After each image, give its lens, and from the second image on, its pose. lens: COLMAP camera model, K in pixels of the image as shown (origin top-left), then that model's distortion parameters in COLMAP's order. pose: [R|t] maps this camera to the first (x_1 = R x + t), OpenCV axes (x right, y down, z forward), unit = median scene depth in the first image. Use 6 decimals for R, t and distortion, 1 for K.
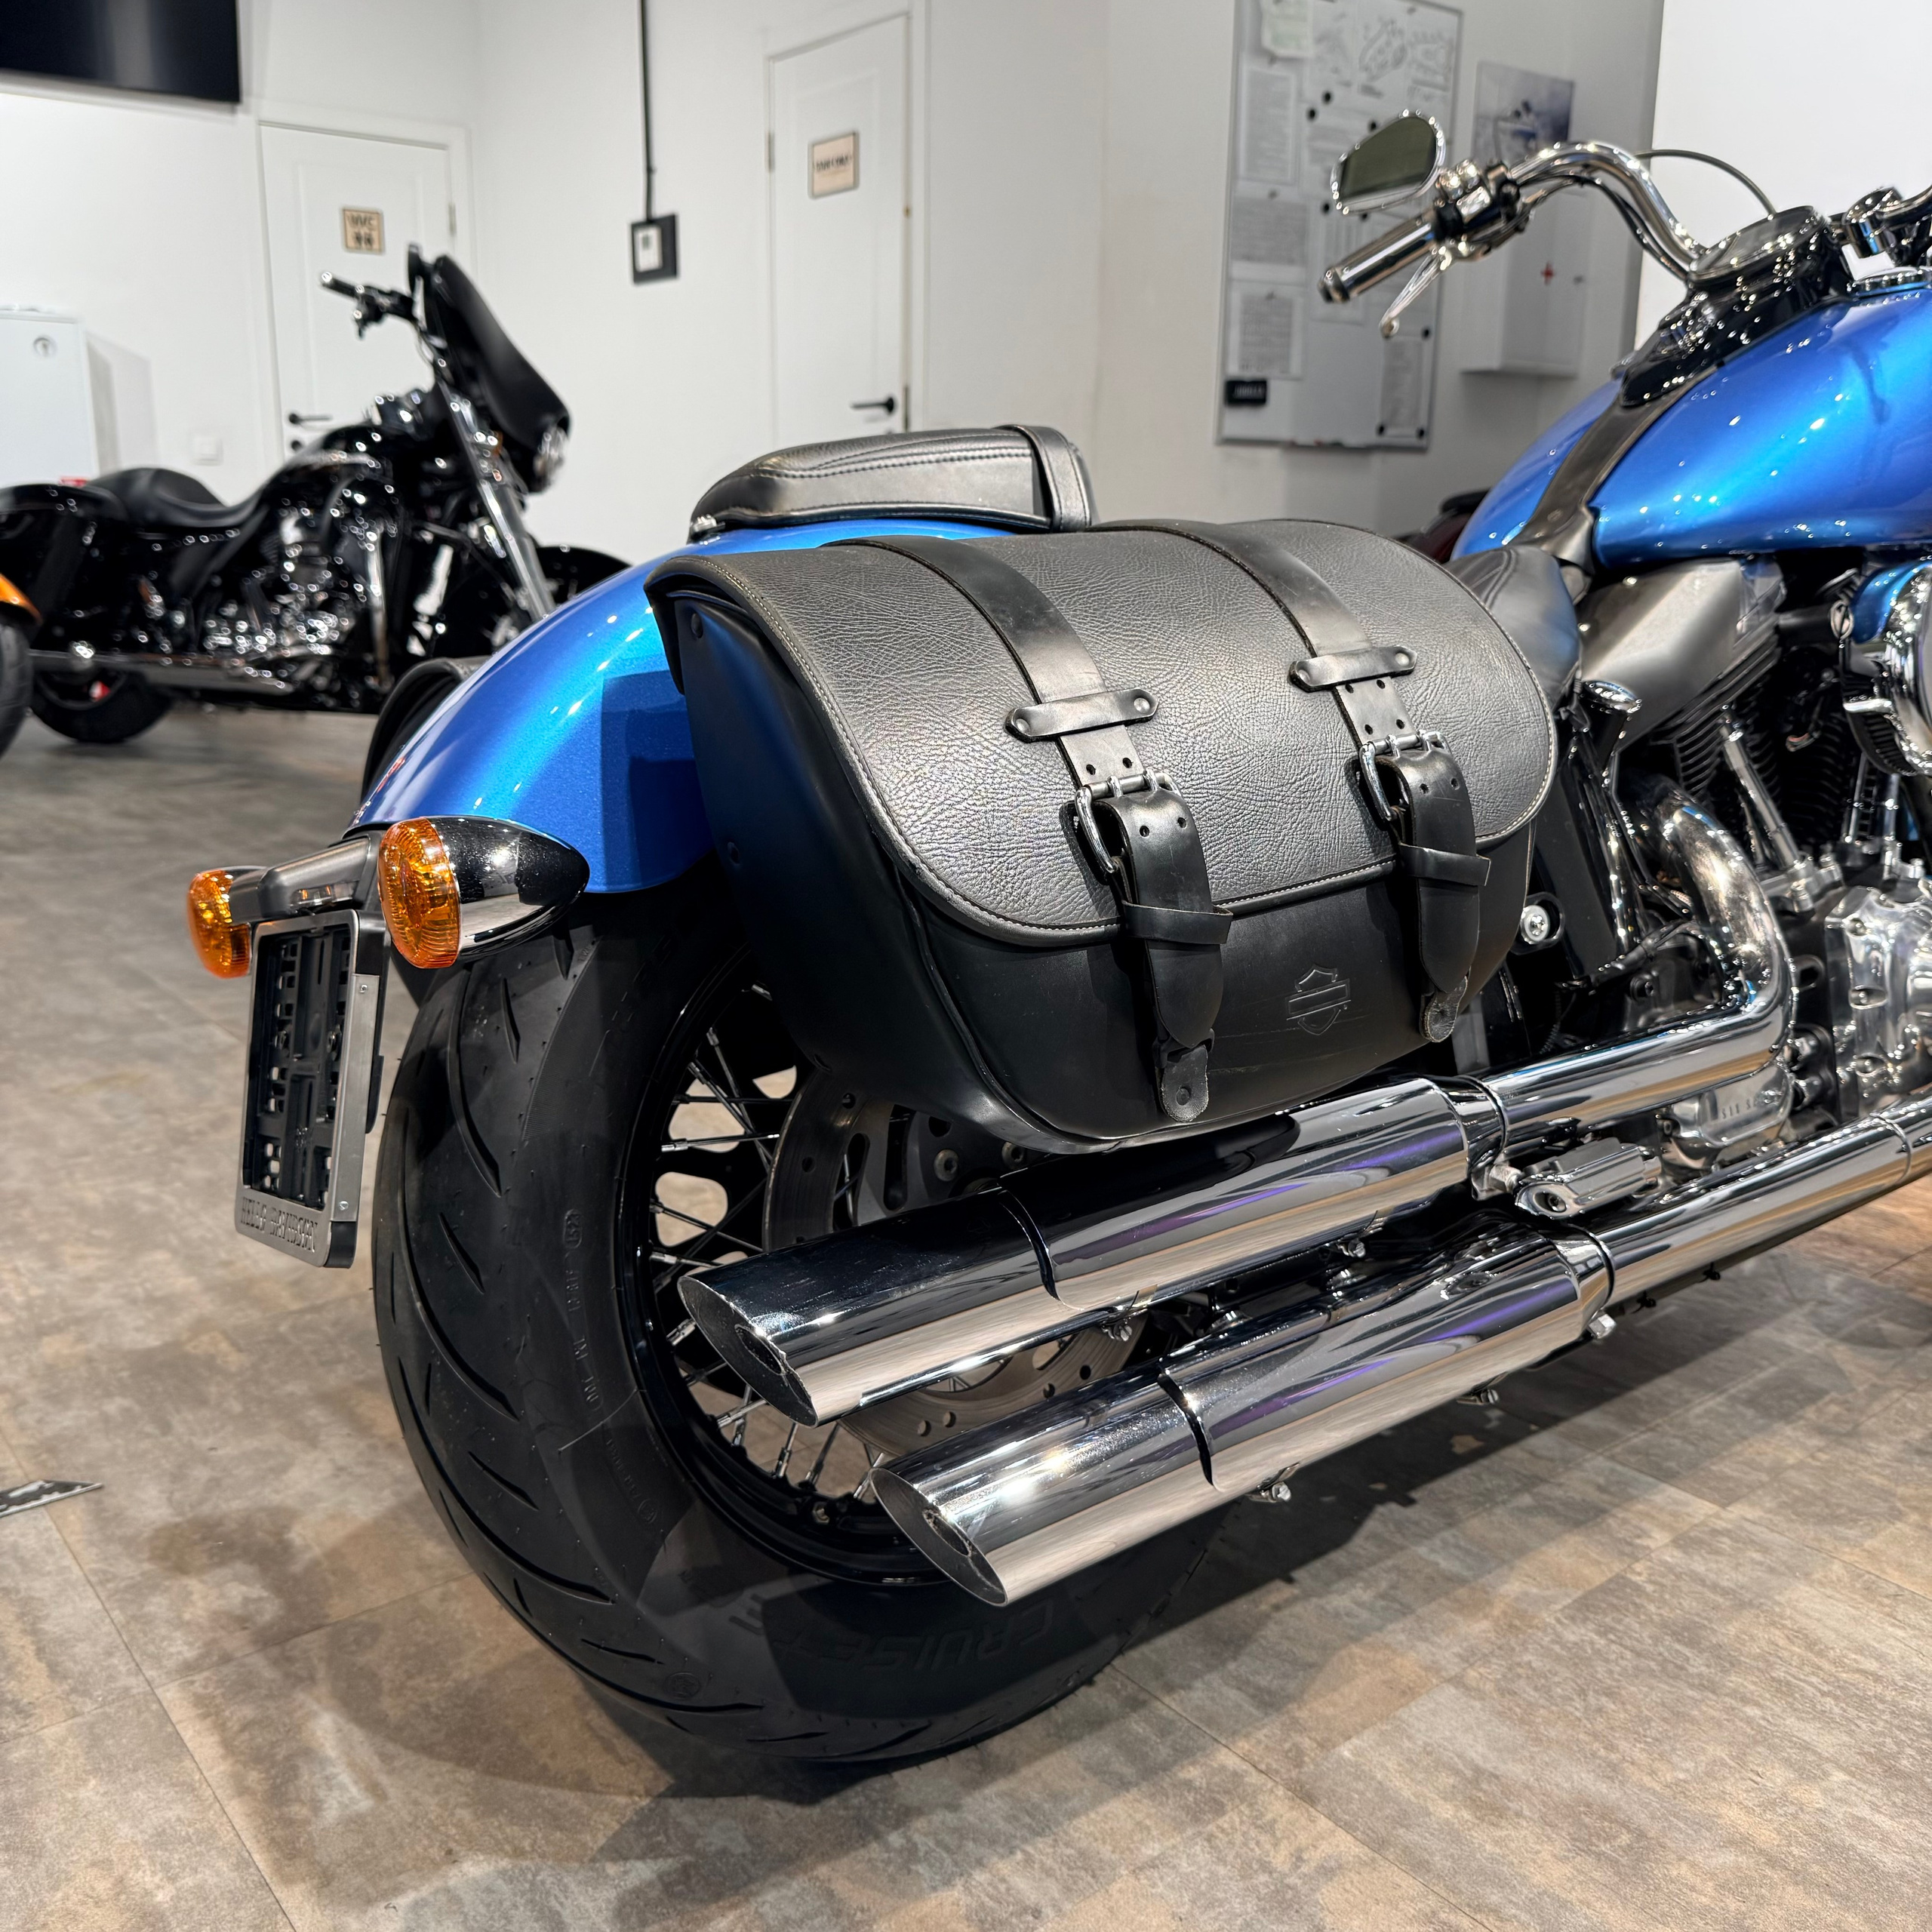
lens RADIAL K [[1830.5, 0, 963.3], [0, 1830.5, 967.8], [0, 0, 1]] dist [0.011008, -0.039350]
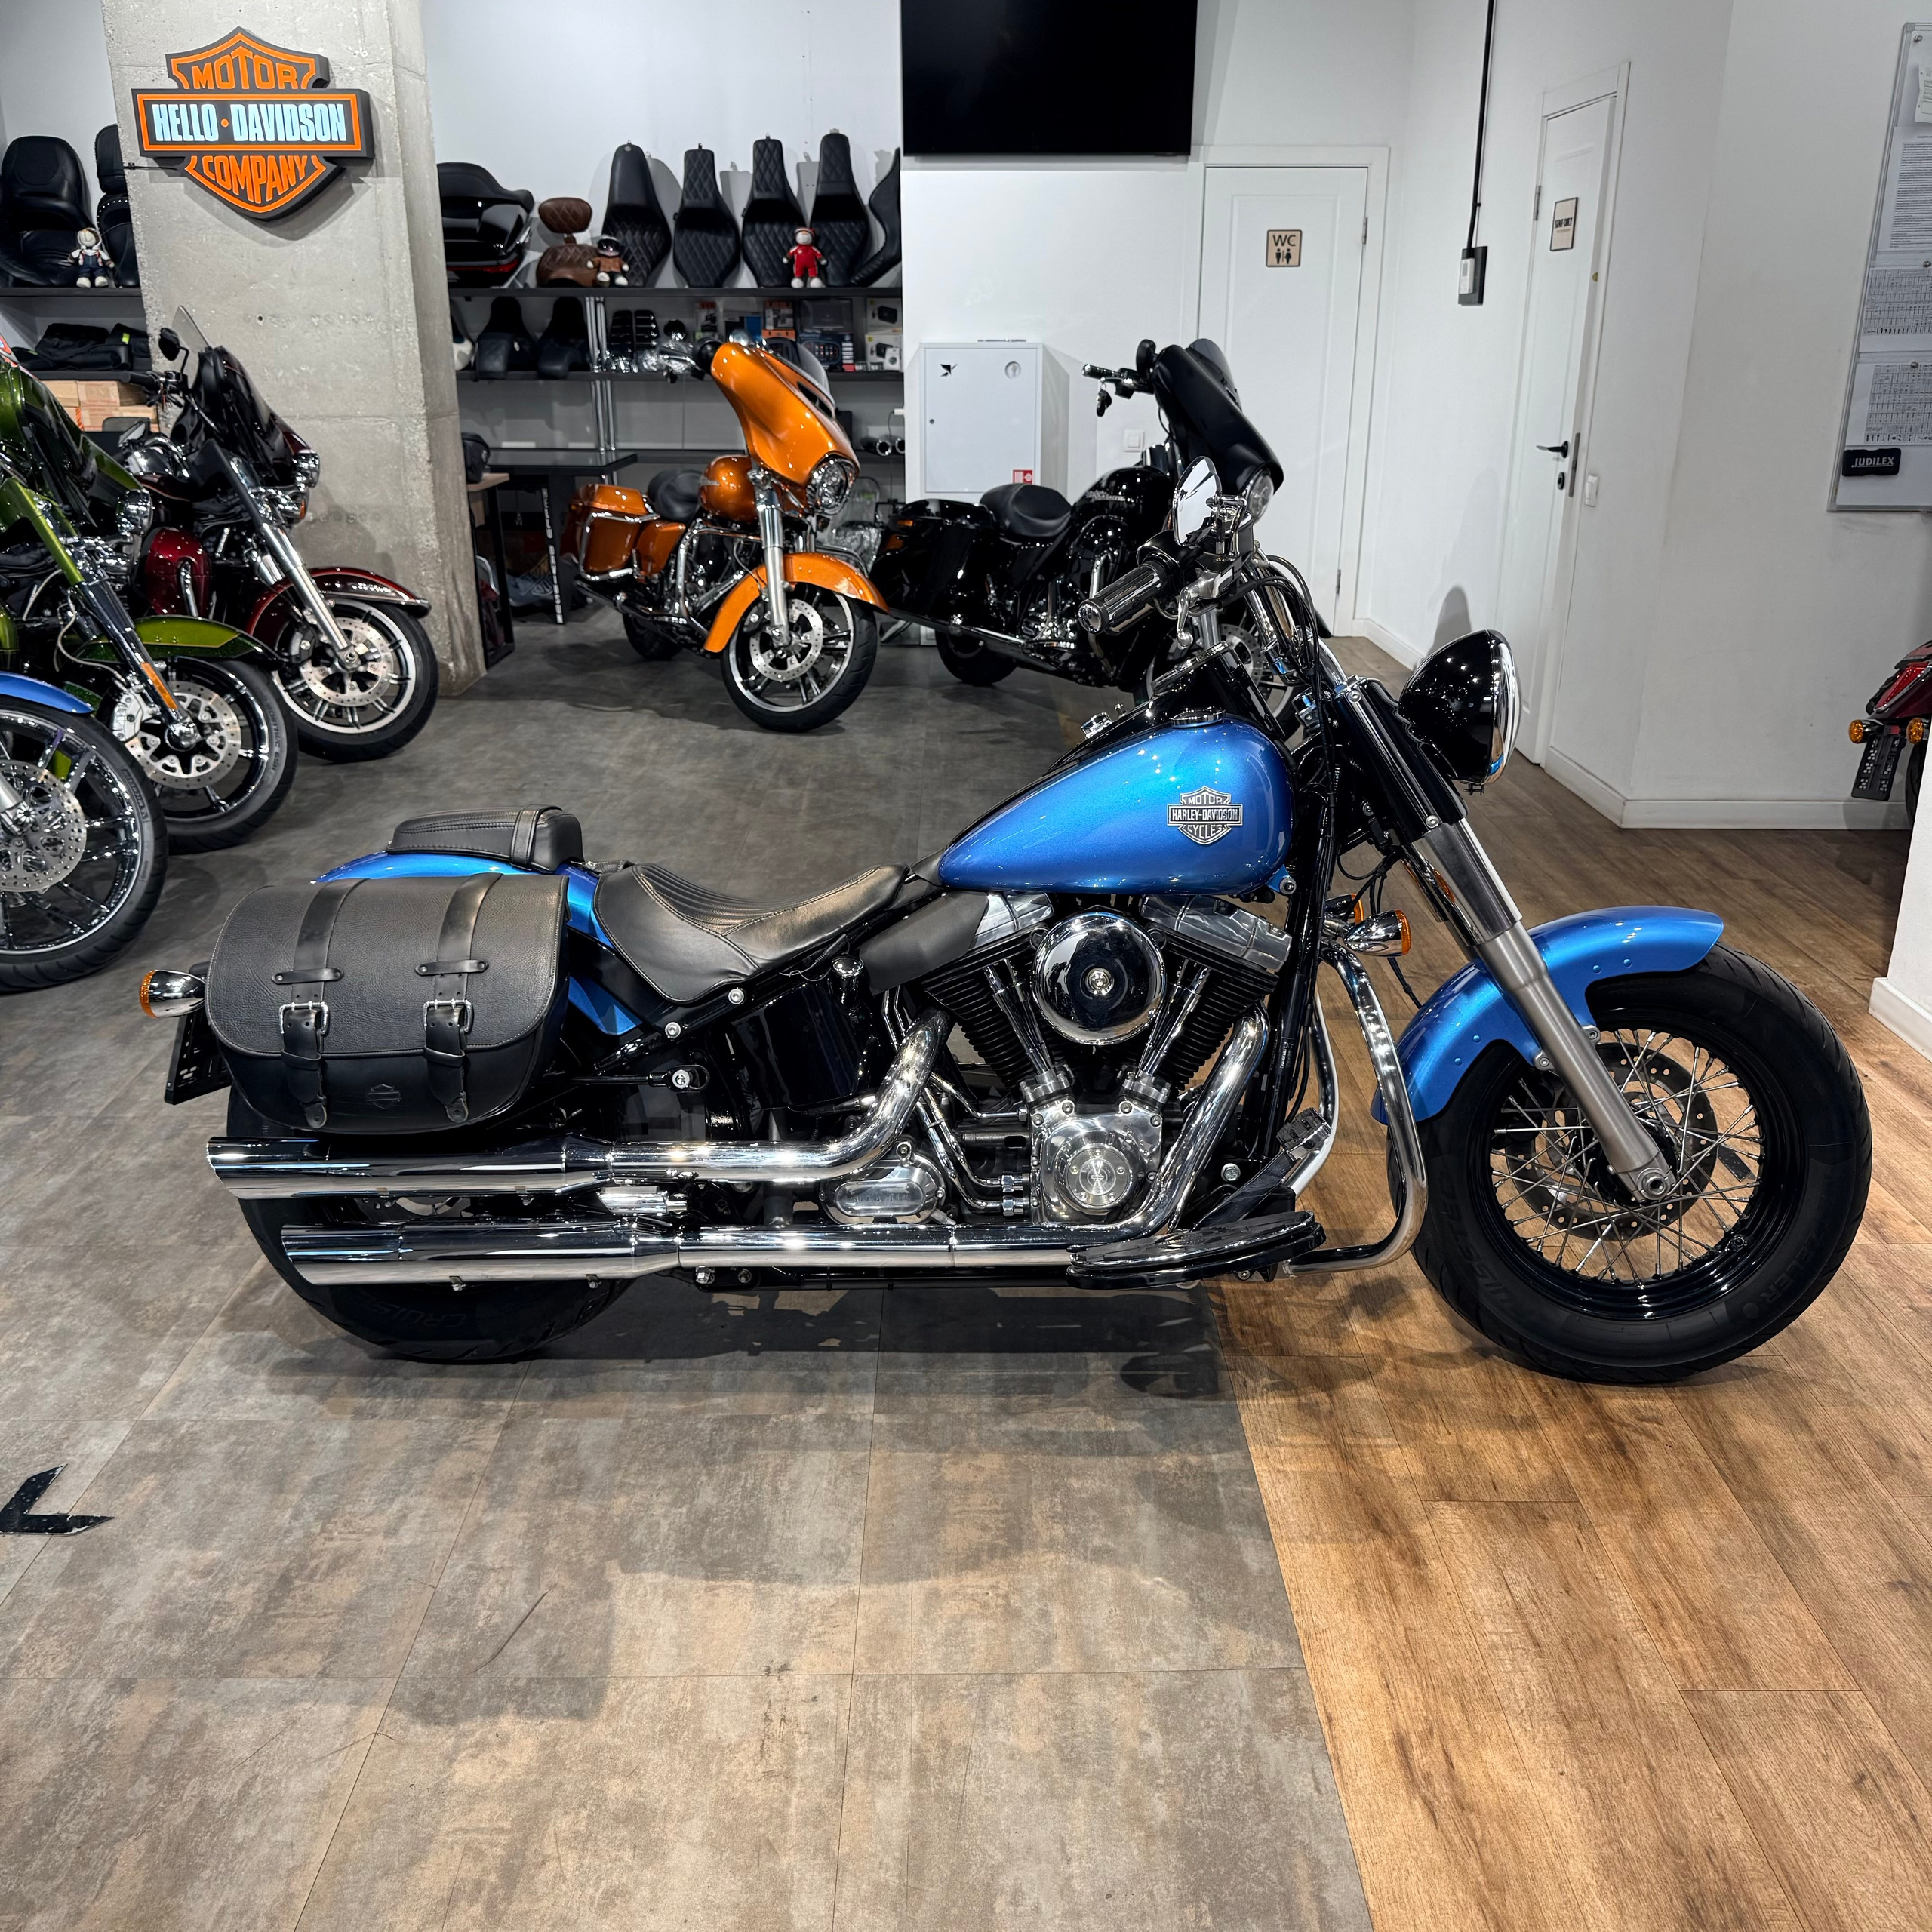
lens RADIAL K [[1773.5, 0, 966.0], [0, 1773.5, 966.0], [0, 0, 1]] dist [0.136316, -0.261302]
pose [[0.785053, 0.195881, -0.587641, 0.411066], [-0.141313, 0.980302, 0.137983, -0.112676], [0.603094, -0.025283, 0.797269, -0.097286]]
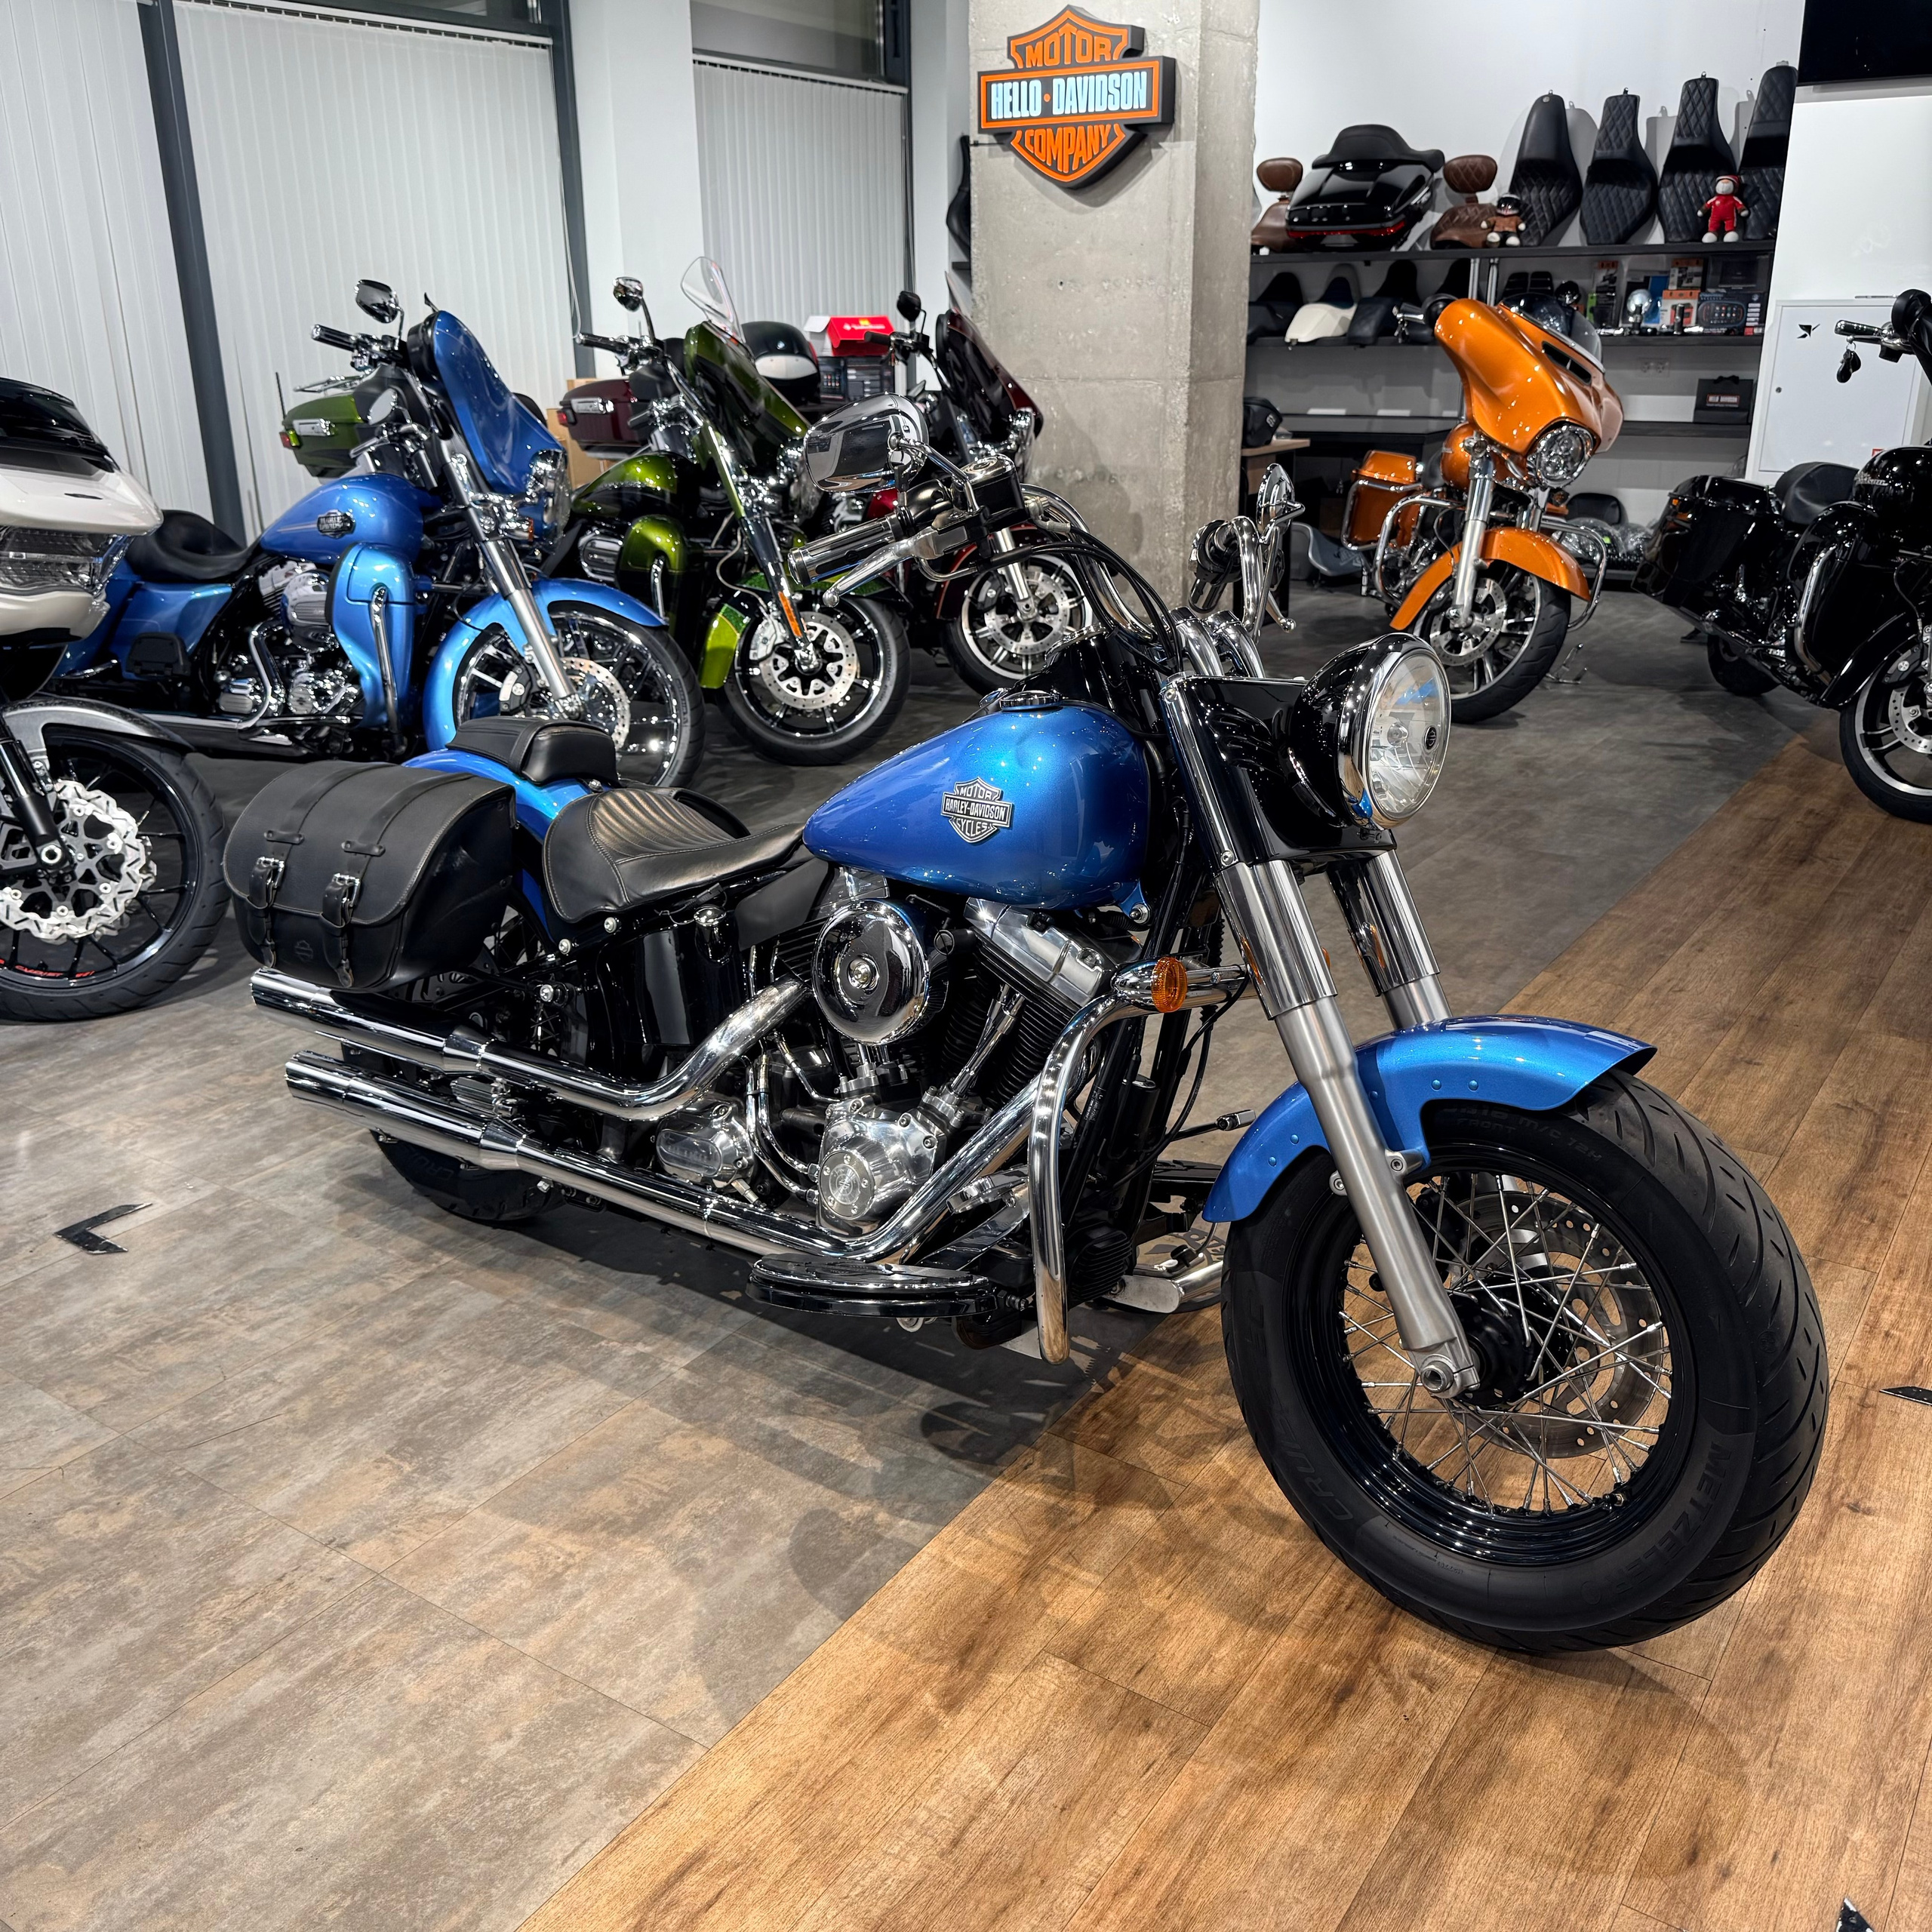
lens RADIAL K [[1774.2, 0, 973.6], [0, 1774.2, 966.8], [0, 0, 1]] dist [0.143882, -0.293914]
pose [[0.302274, 0.312716, -0.900466, 0.558780], [-0.217613, 0.942349, 0.254211, -0.165811], [0.928049, 0.119112, 0.352898, 0.172004]]
